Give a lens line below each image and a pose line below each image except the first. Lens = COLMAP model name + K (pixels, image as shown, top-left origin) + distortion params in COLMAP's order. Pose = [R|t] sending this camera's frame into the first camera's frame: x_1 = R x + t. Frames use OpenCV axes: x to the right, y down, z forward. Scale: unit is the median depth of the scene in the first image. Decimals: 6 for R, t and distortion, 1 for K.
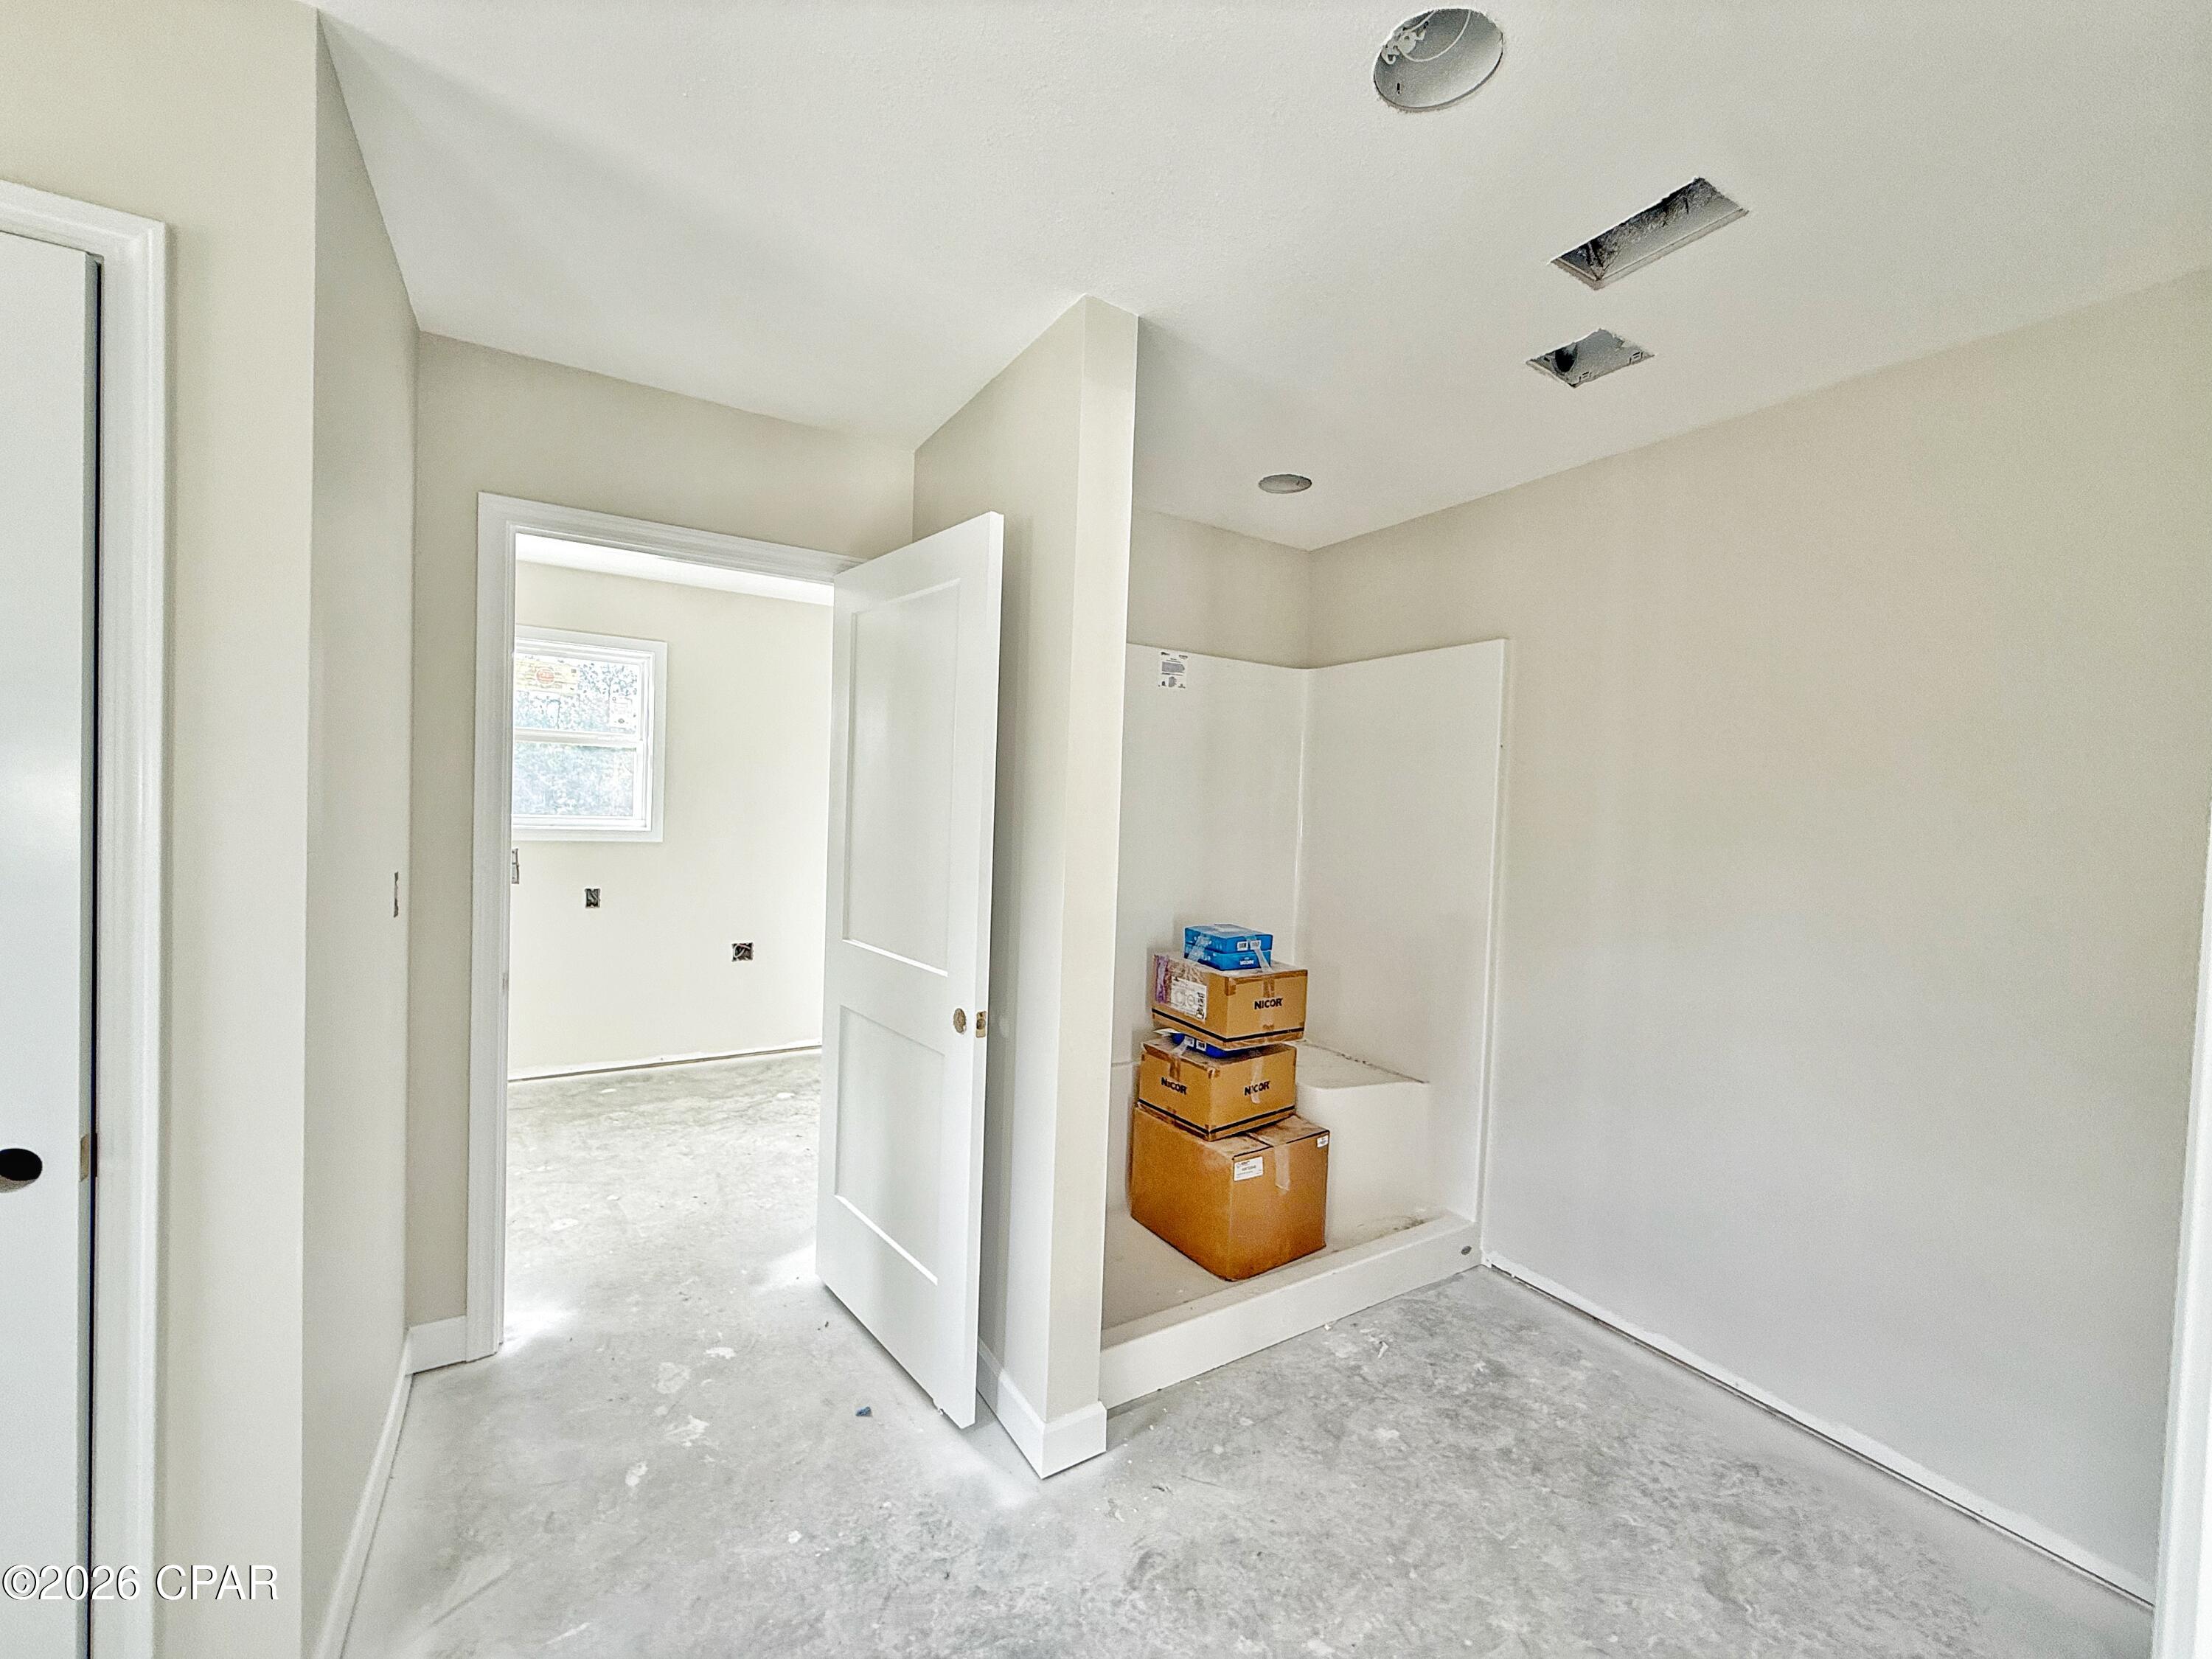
lens RADIAL K [[882.1, 0, 1105.4], [0, 882.1, 826.2], [0, 0, 1]] dist [-0.002923, 0.000008]
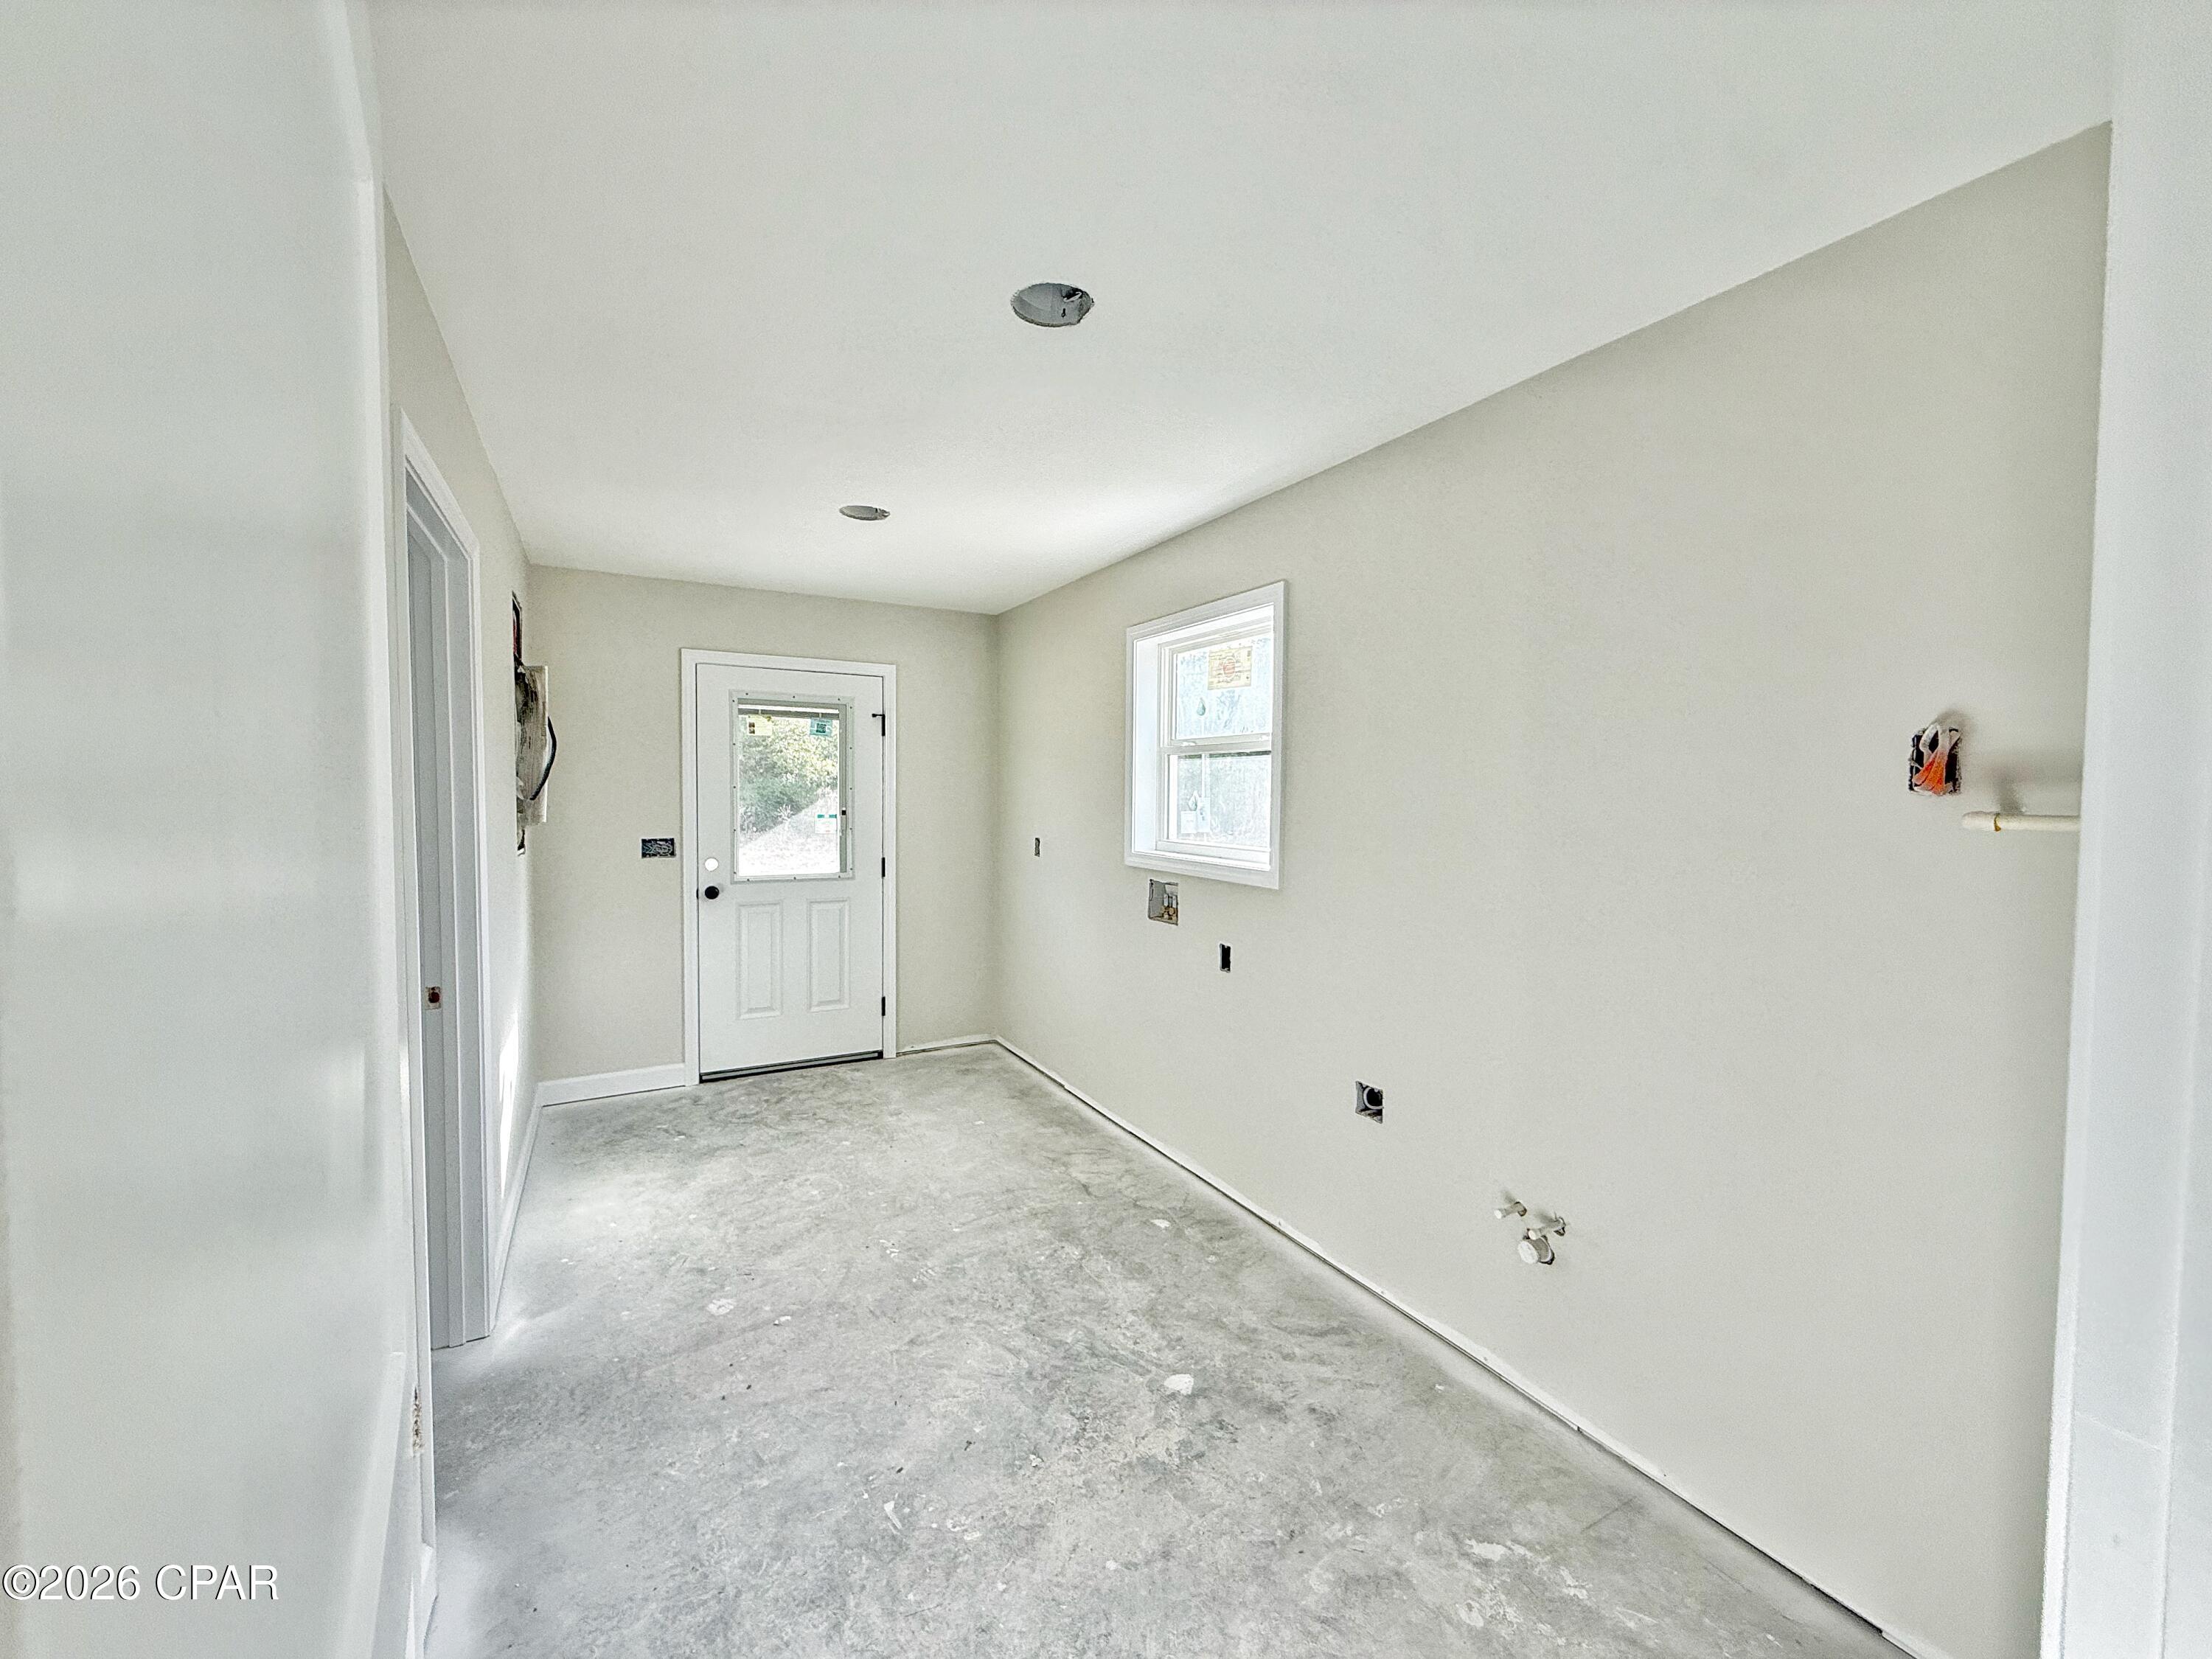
lens RADIAL K [[882.1, 0, 1102.4], [0, 882.1, 829.9], [0, 0, 1]] dist [-0.002923, 0.000008]
pose [[-0.044349, 0.003469, -0.999010, 0.166773], [-0.038117, 0.999260, 0.005162, -0.026314], [0.998289, 0.038309, -0.044184, 0.992129]]
